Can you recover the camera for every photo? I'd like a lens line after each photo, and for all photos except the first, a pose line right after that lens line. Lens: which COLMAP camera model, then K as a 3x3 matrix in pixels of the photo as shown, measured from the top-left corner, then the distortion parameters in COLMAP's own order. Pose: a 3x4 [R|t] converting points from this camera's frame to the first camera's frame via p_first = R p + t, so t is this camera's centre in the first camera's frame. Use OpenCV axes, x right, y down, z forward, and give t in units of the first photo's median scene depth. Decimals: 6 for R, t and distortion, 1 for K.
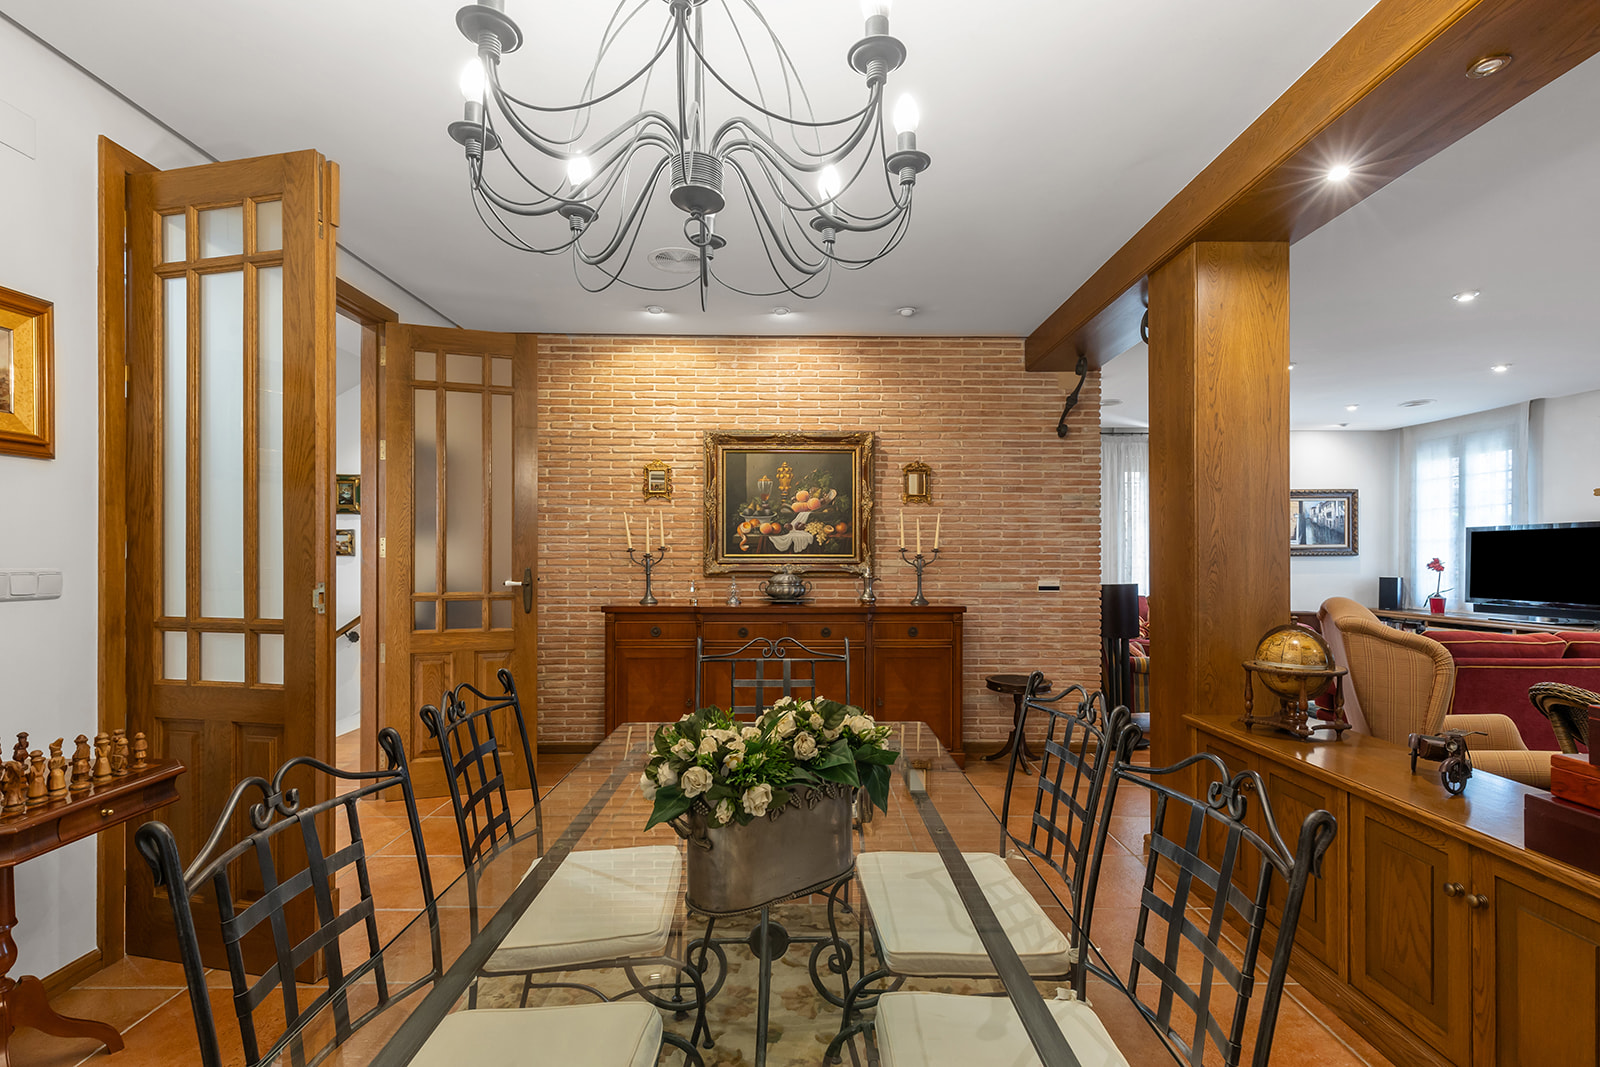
lens RADIAL K [[725.7, 0, 800.4], [0, 725.7, 555.8], [0, 0, 1]] dist [0.001338, -0.000427]
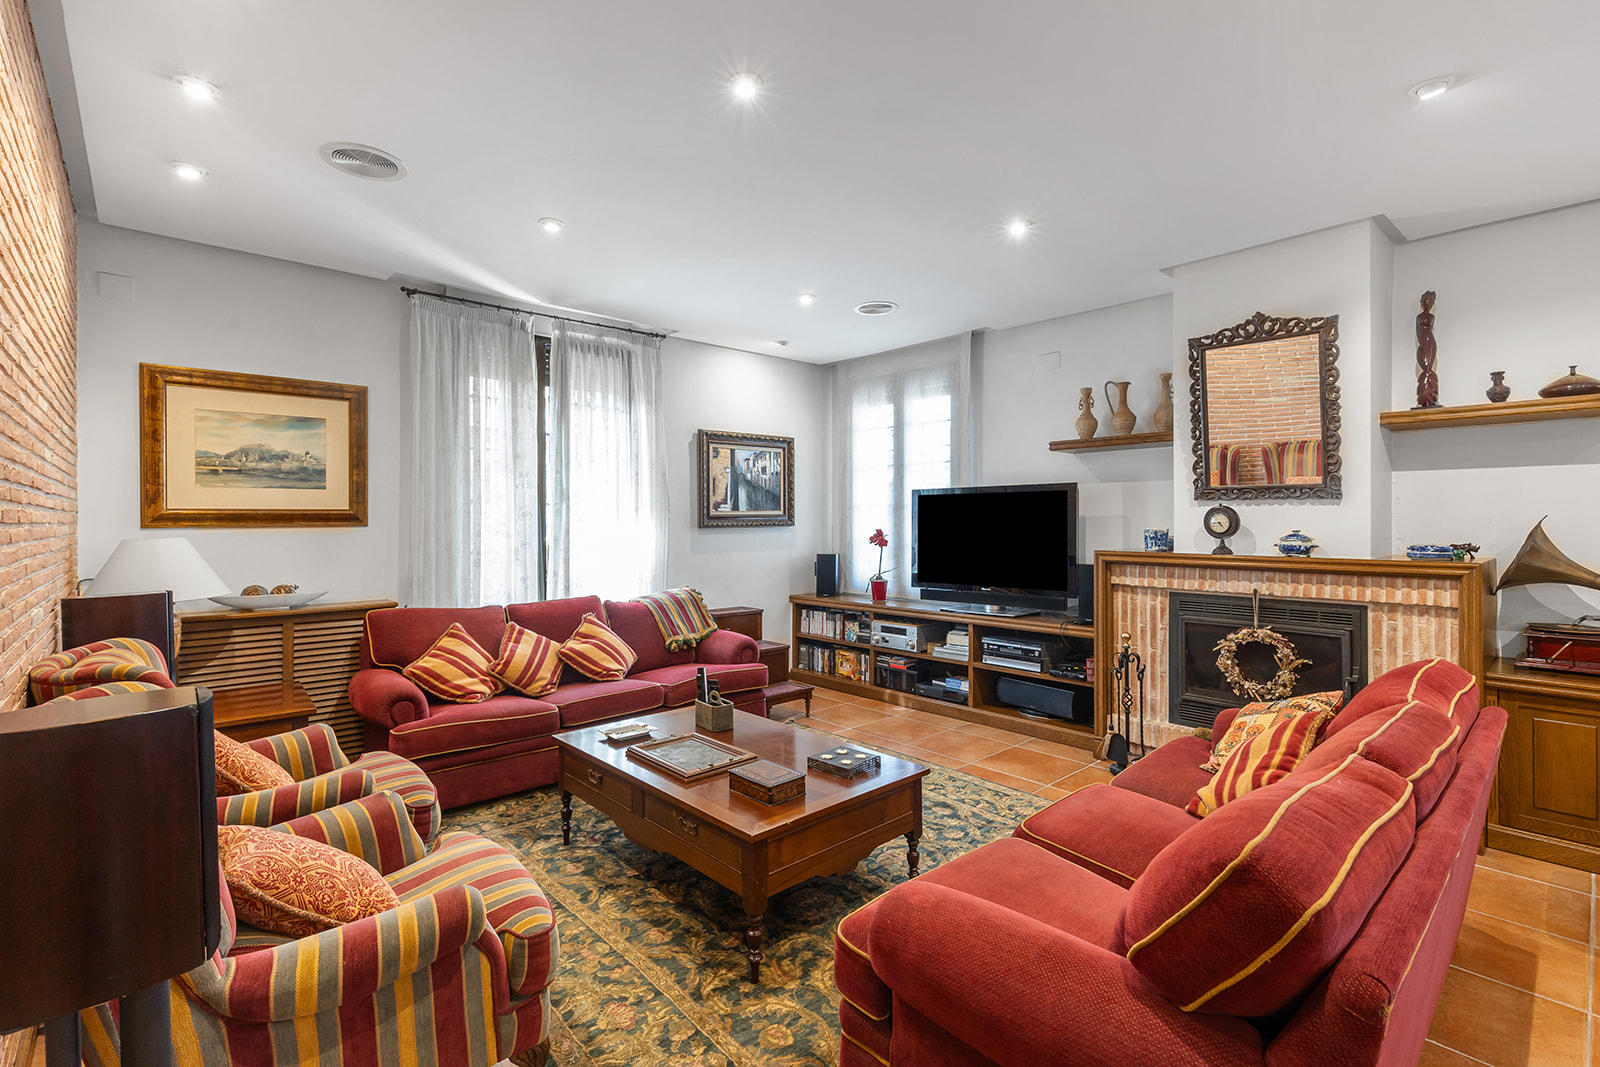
lens RADIAL K [[725.7, 0, 800.9], [0, 725.7, 524.4], [0, 0, 1]] dist [0.001338, -0.000427]
pose [[0.744396, -0.007469, 0.667697, 0.278241], [0.004073, 0.999970, 0.006646, -0.007153], [-0.667726, -0.002228, 0.744404, 0.447383]]
